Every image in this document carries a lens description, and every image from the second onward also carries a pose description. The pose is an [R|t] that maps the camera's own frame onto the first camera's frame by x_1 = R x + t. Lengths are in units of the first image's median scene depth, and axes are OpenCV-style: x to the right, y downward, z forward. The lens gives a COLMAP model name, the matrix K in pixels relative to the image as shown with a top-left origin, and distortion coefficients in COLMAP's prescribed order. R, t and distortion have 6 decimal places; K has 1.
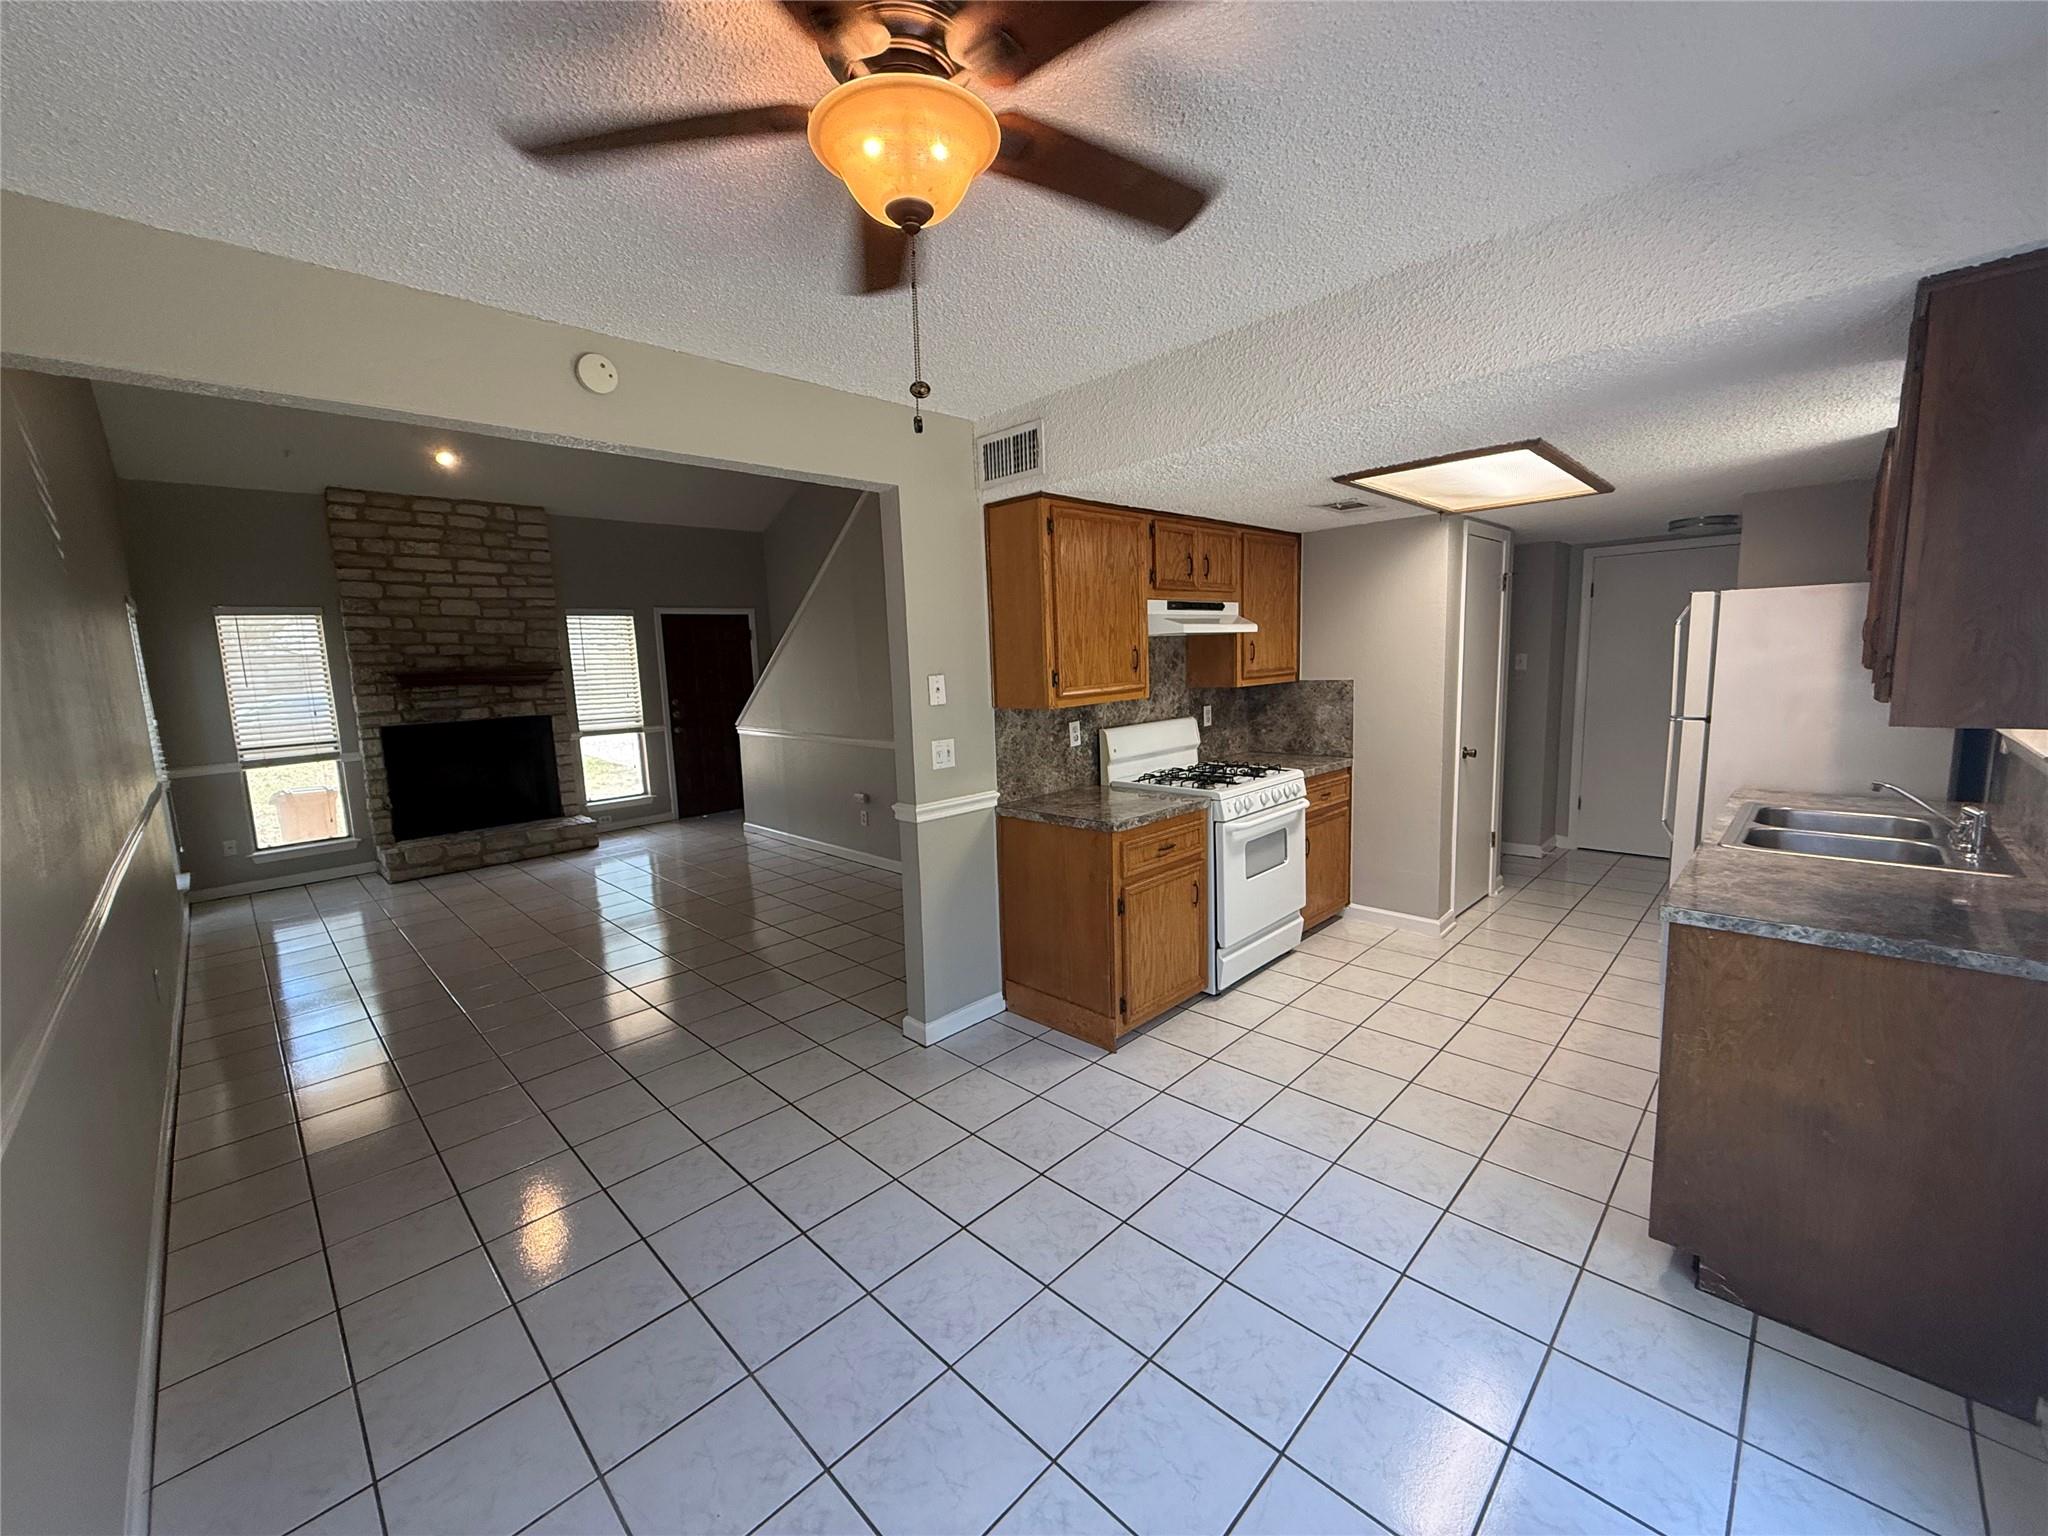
lens RADIAL K [[813.7, 0, 1020.6], [0, 813.7, 766.1], [0, 0, 1]] dist [0.000091, -0.000127]
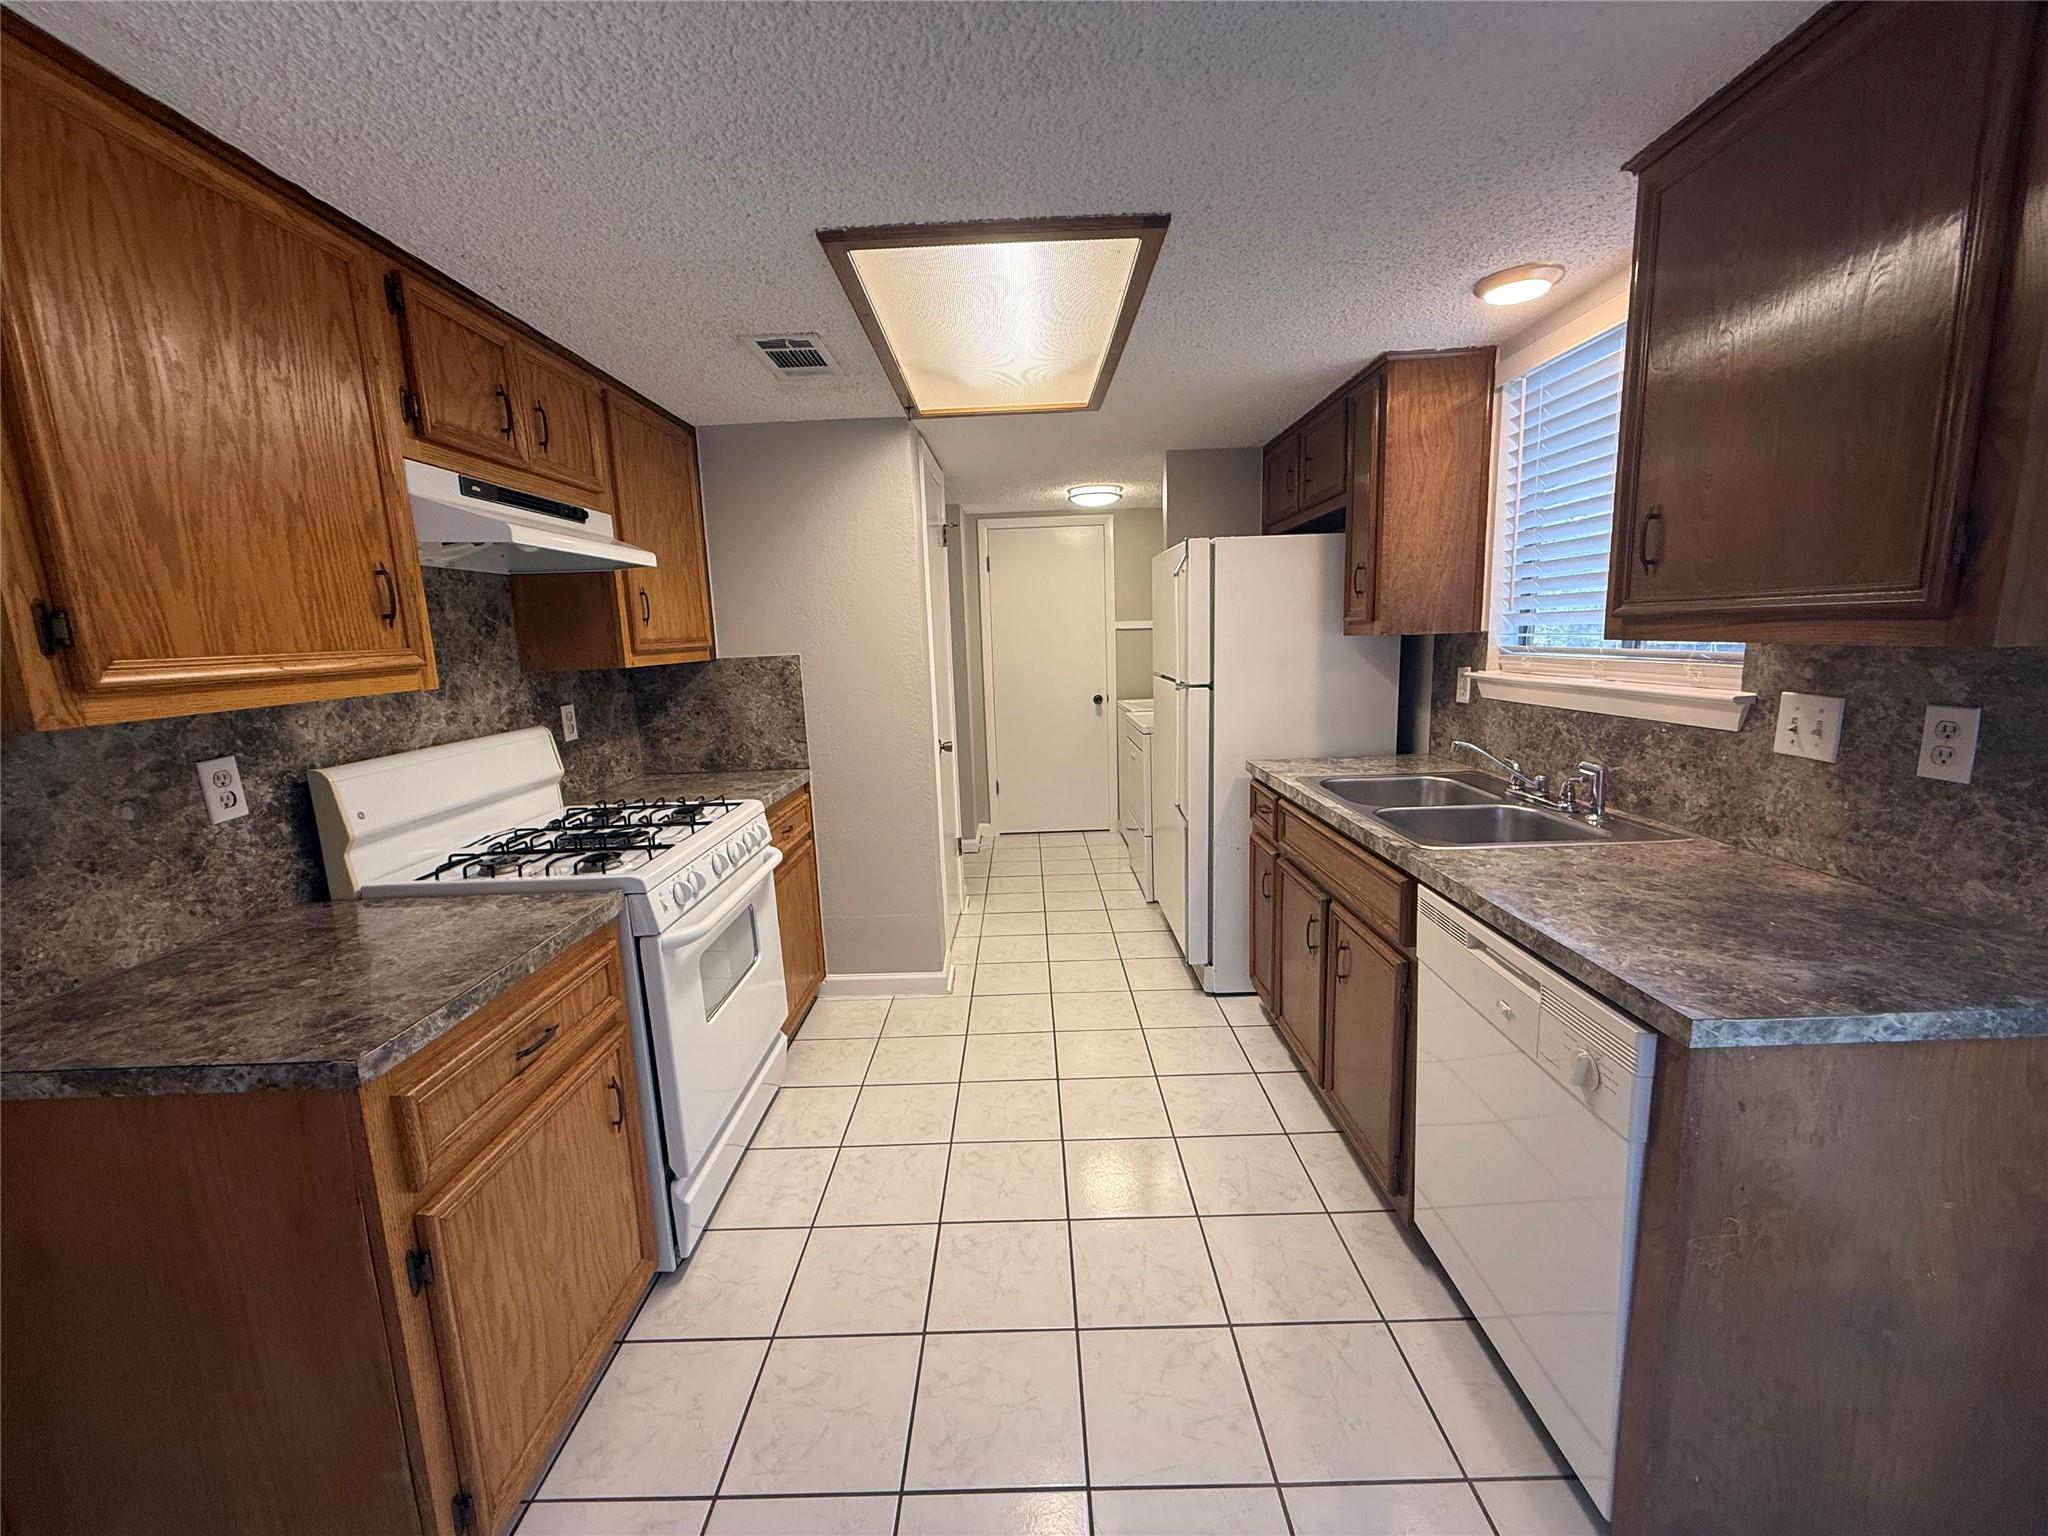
lens RADIAL K [[813.7, 0, 1017.4], [0, 813.7, 765.8], [0, 0, 1]] dist [0.000091, -0.000127]
pose [[0.718124, -0.104243, 0.688063, 0.072218], [0.105685, 0.993586, 0.040228, -0.025764], [-0.687843, 0.043829, 0.724535, 0.448288]]
